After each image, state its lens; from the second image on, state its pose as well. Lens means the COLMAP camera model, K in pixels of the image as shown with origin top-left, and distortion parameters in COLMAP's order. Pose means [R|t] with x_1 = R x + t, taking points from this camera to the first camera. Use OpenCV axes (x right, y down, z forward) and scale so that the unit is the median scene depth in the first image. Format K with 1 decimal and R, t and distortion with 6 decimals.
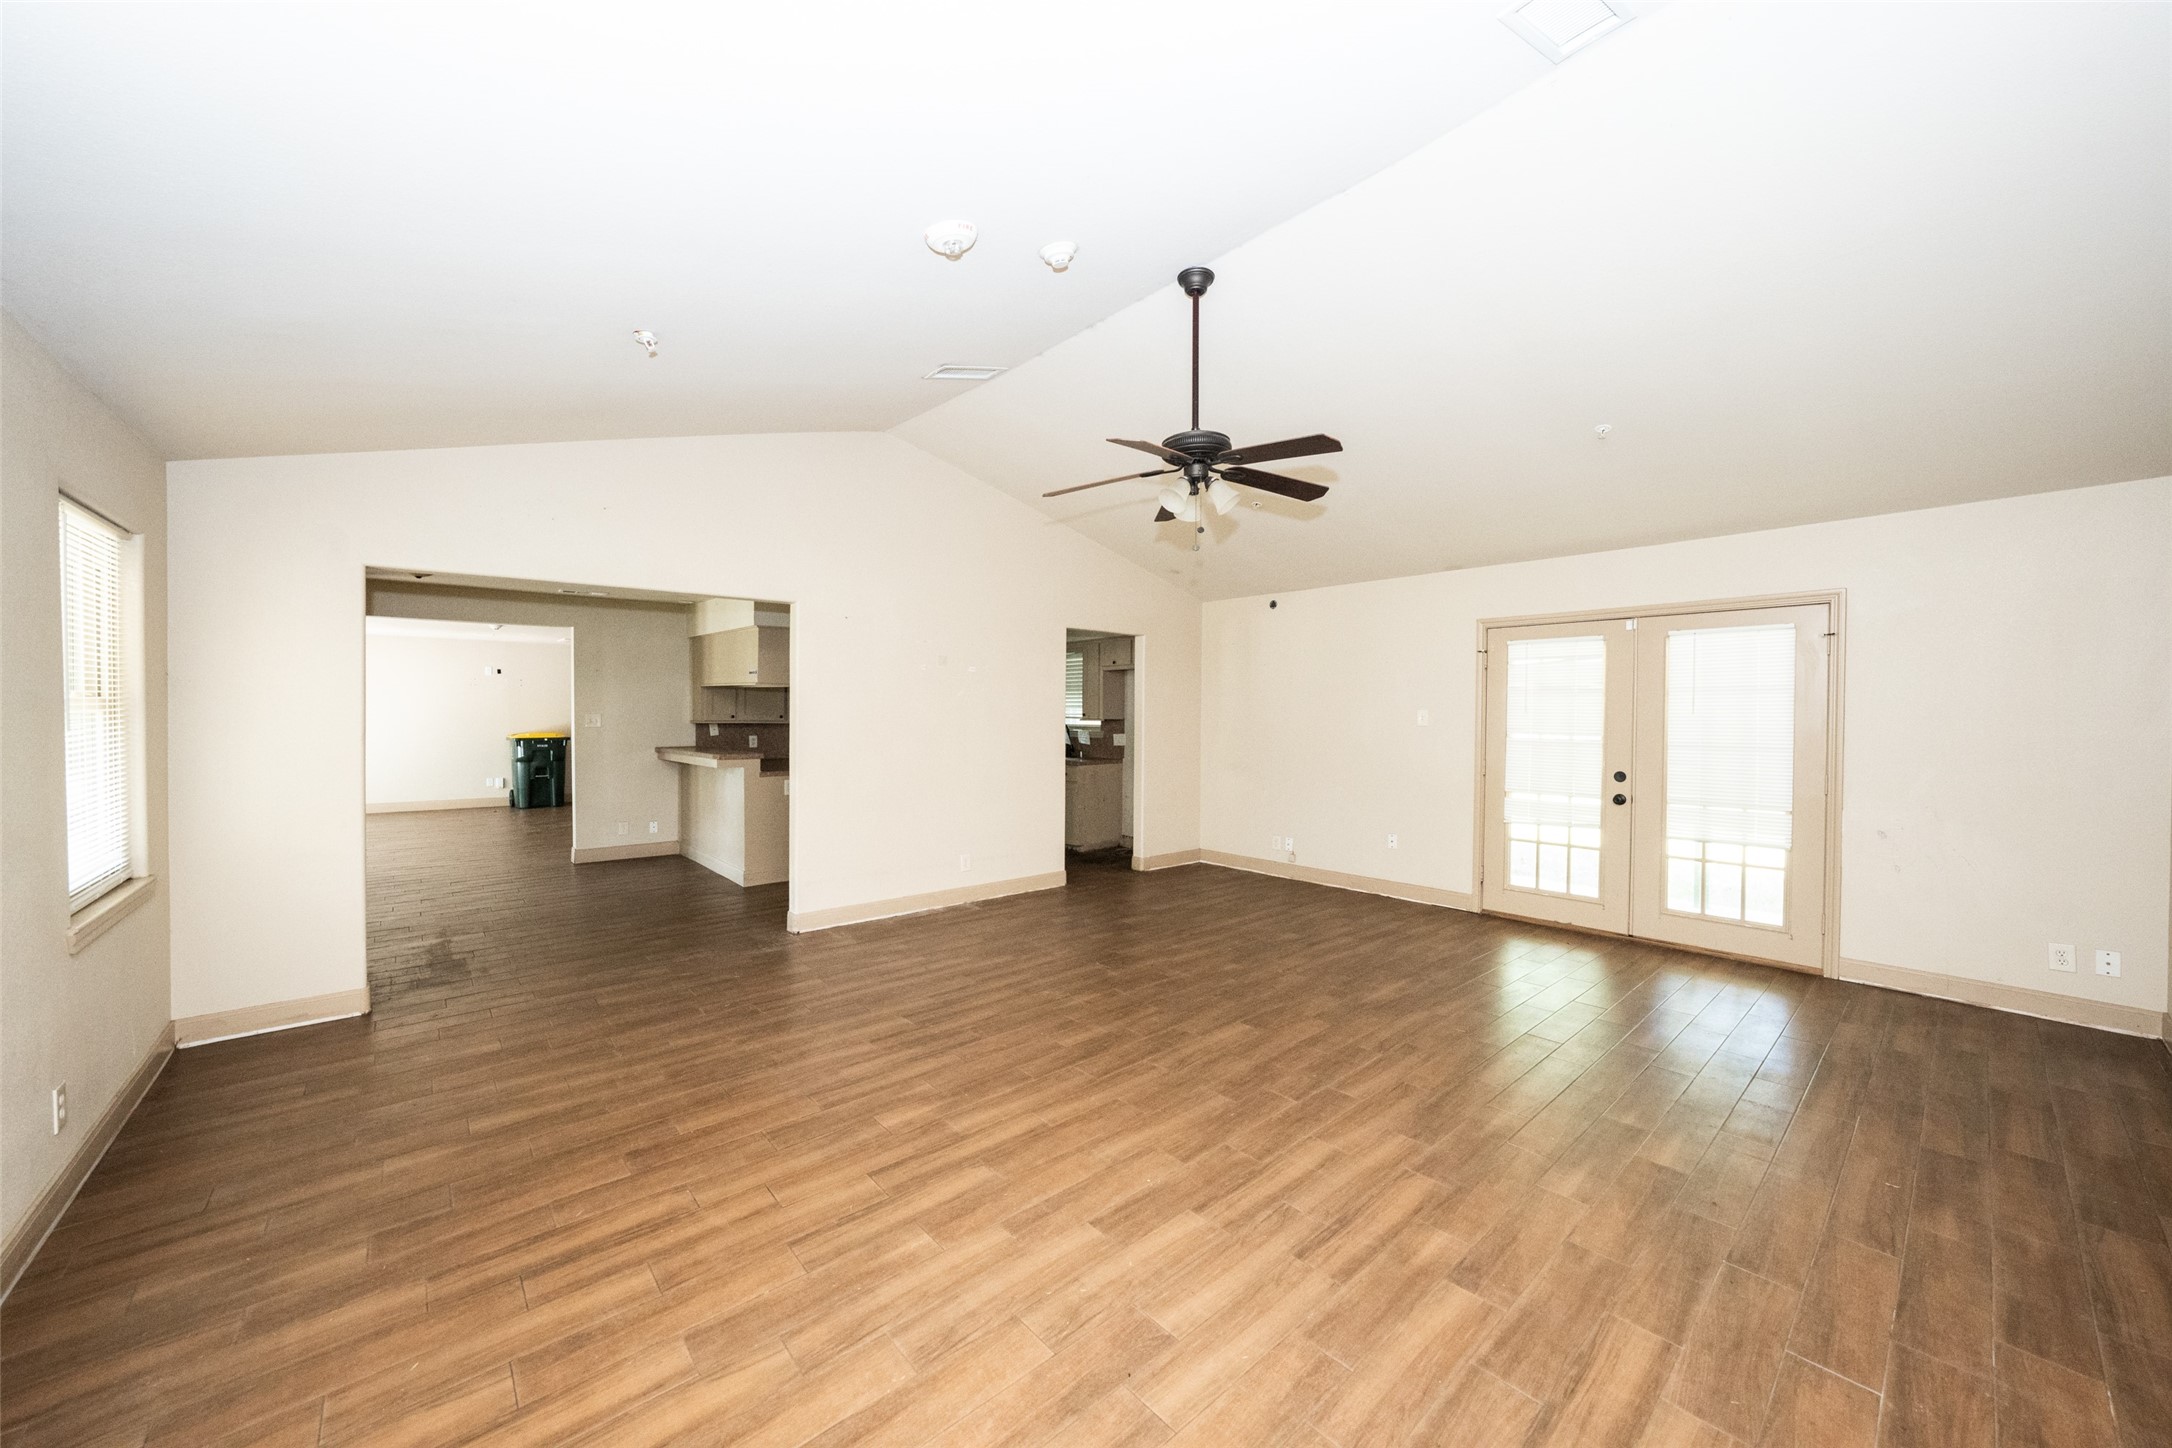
lens RADIAL K [[792.0, 0, 1083.8], [0, 792.0, 730.3], [0, 0, 1]] dist [-0.025466, 0.006558]
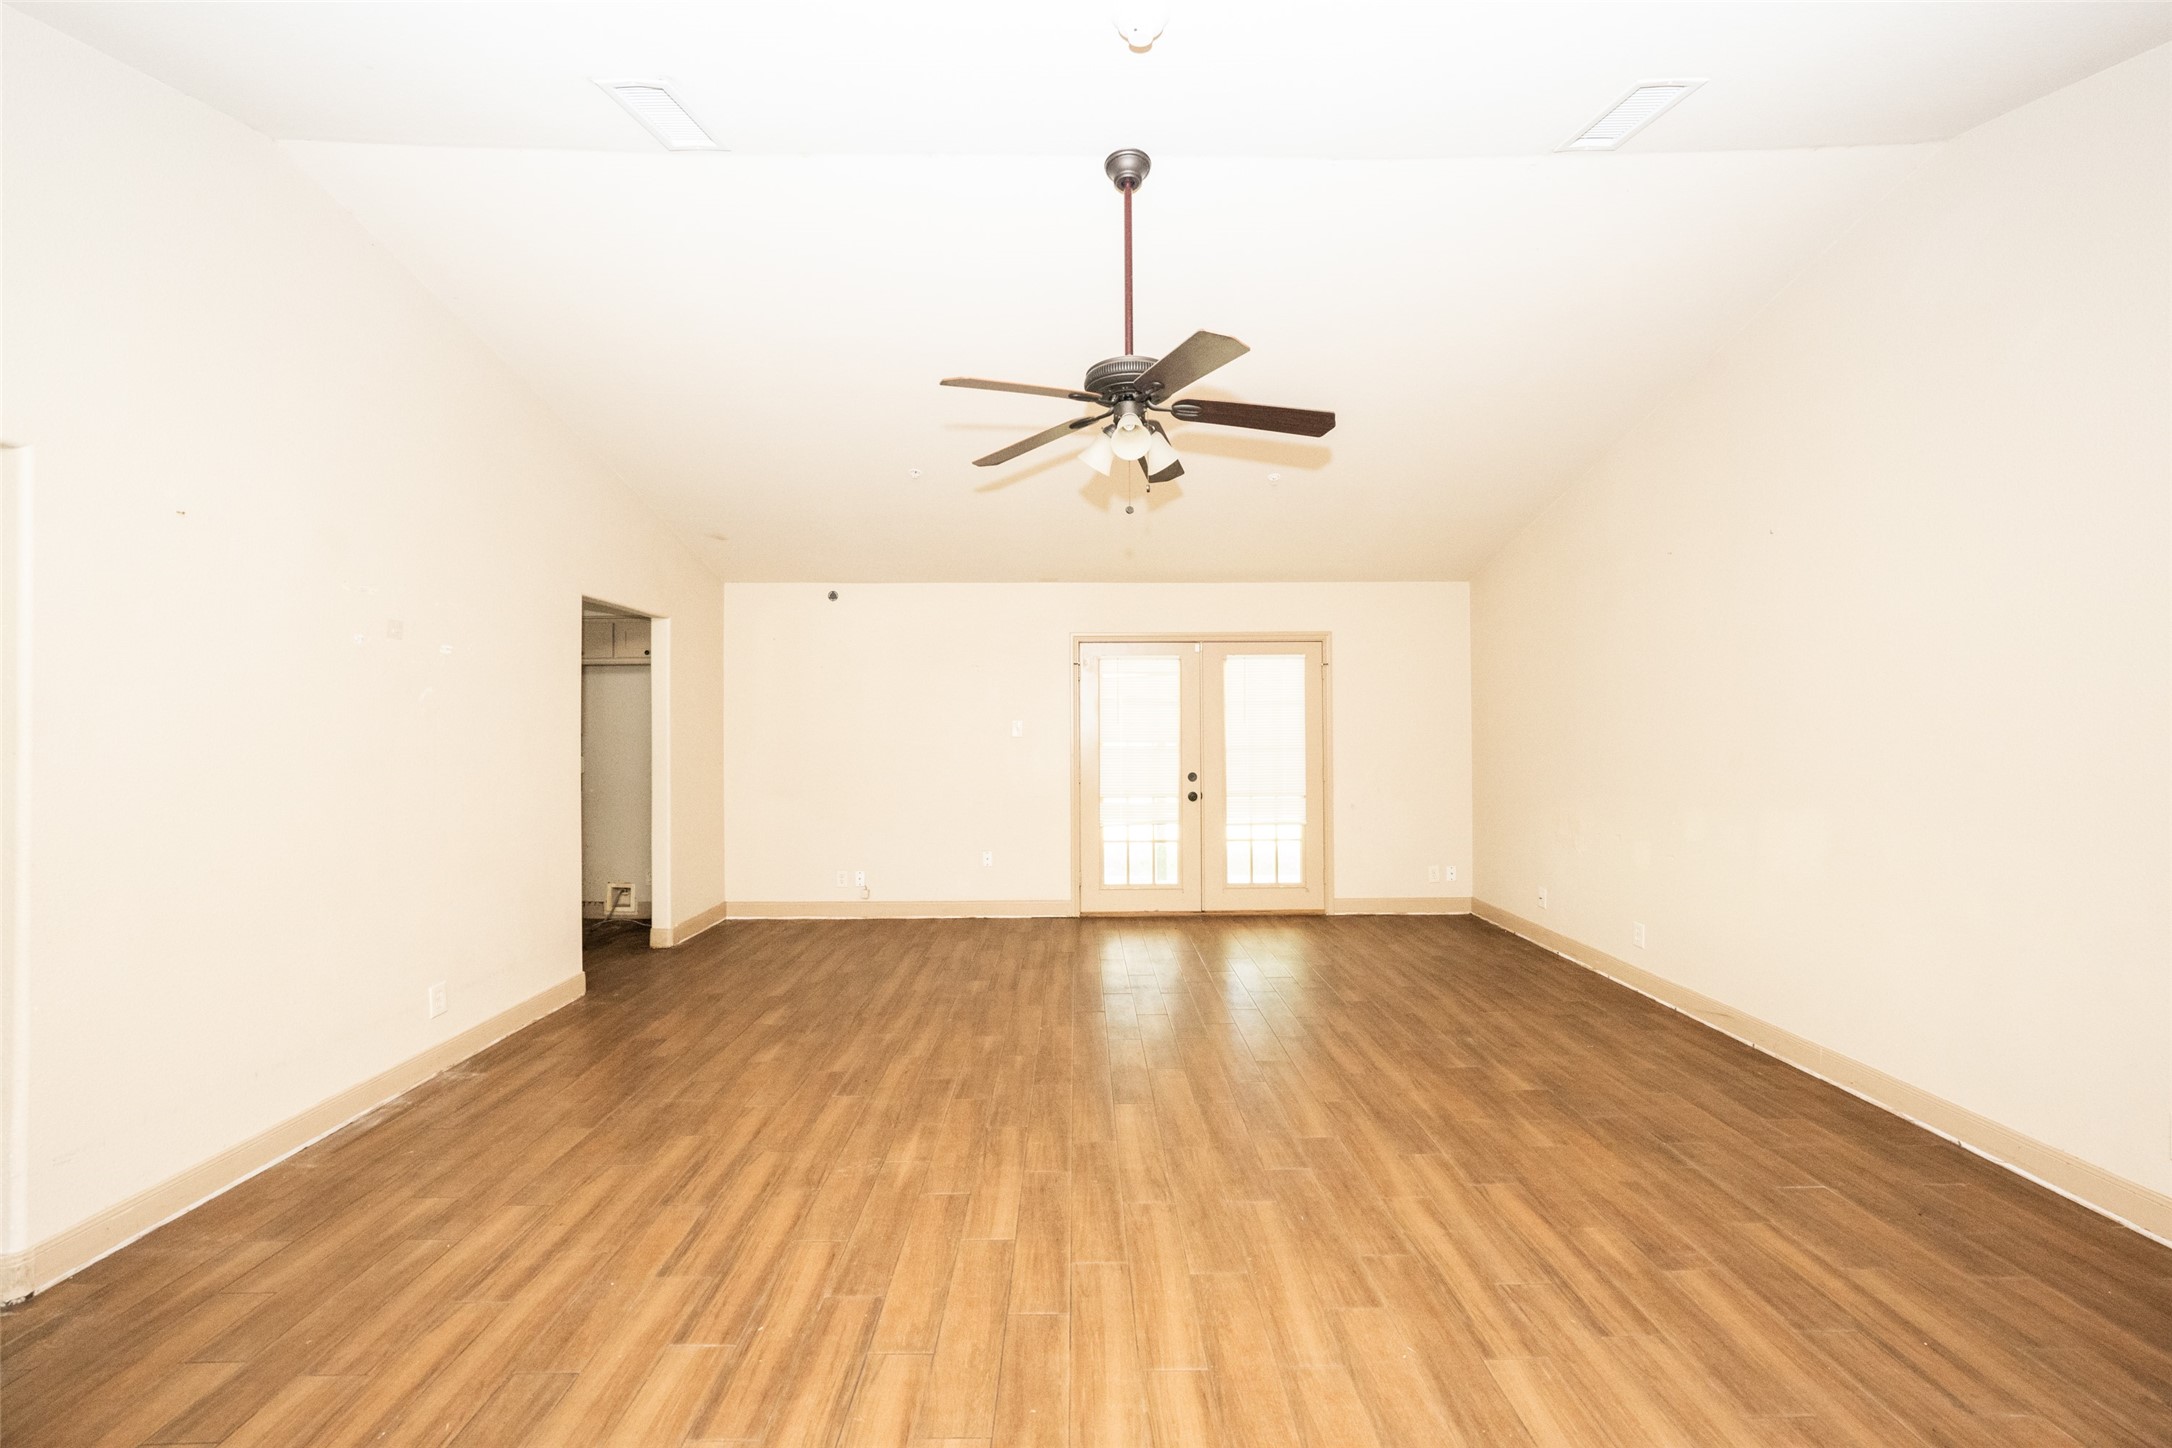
lens RADIAL K [[792.0, 0, 1083.8], [0, 792.0, 730.3], [0, 0, 1]] dist [-0.025466, 0.006558]
pose [[0.648023, -0.011473, 0.761534, -0.380783], [0.023131, 0.999722, -0.004621, -0.010335], [-0.761270, 0.020610, 0.648108, 0.428140]]
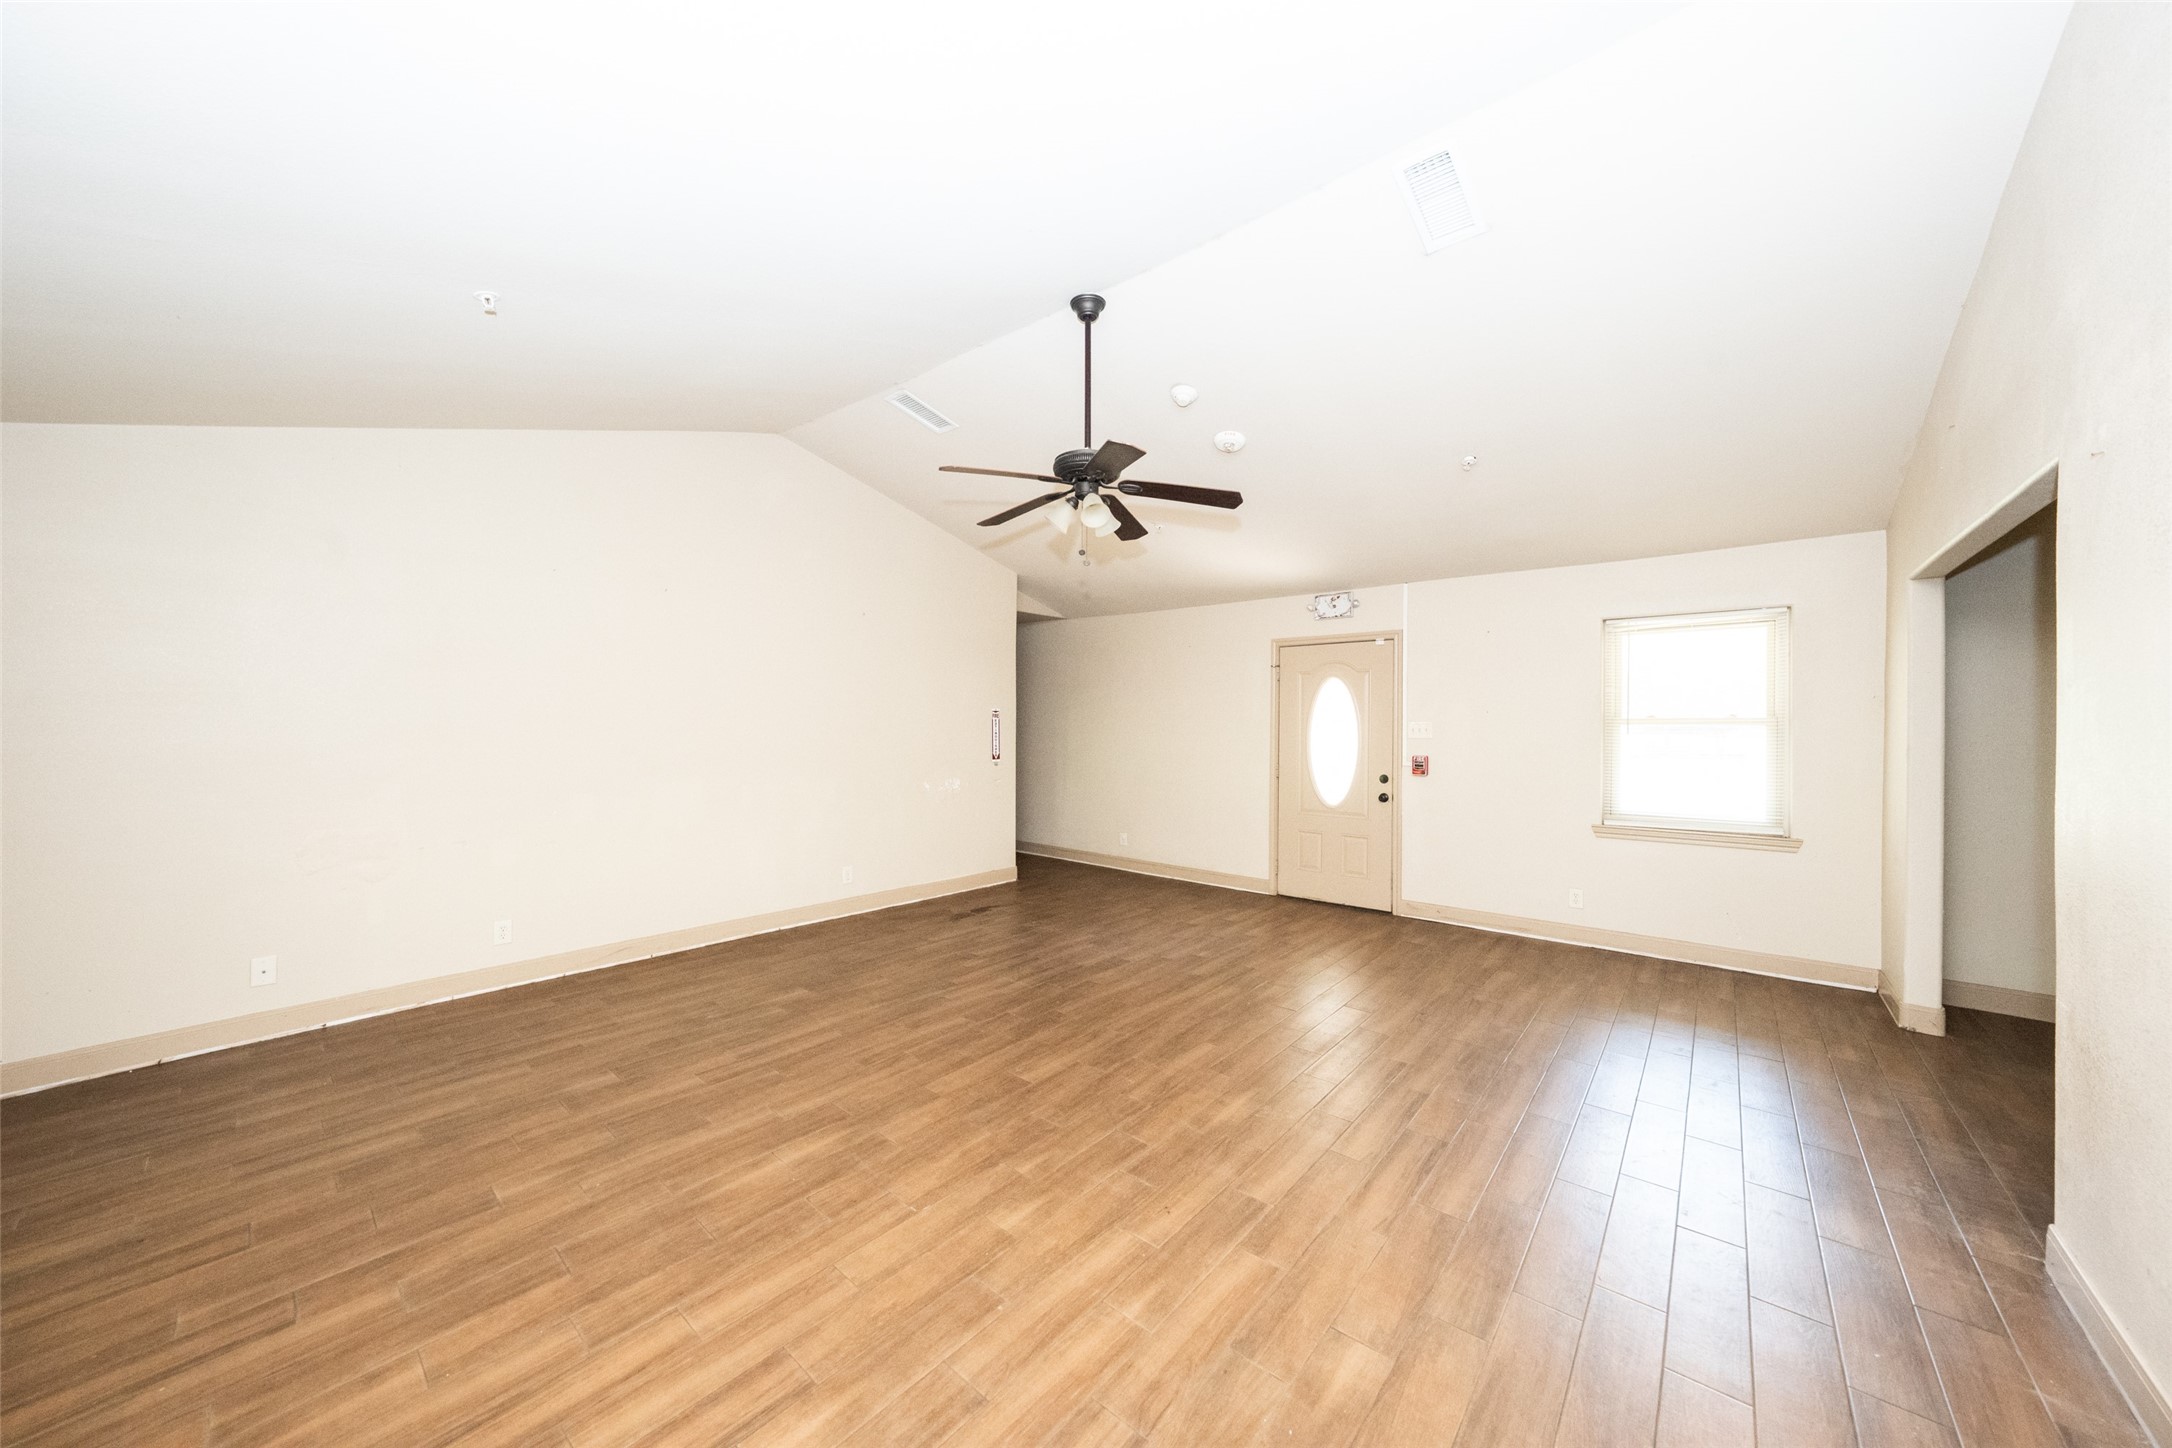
lens RADIAL K [[749.8, 0, 1082.8], [0, 749.8, 726.5], [0, 0, 1]] dist [-0.029414, 0.008051]
pose [[-0.989822, -0.004350, -0.142247, 0.227363], [-0.008496, 0.999556, 0.028551, -0.036676], [0.142060, 0.029469, -0.989419, 1.573639]]
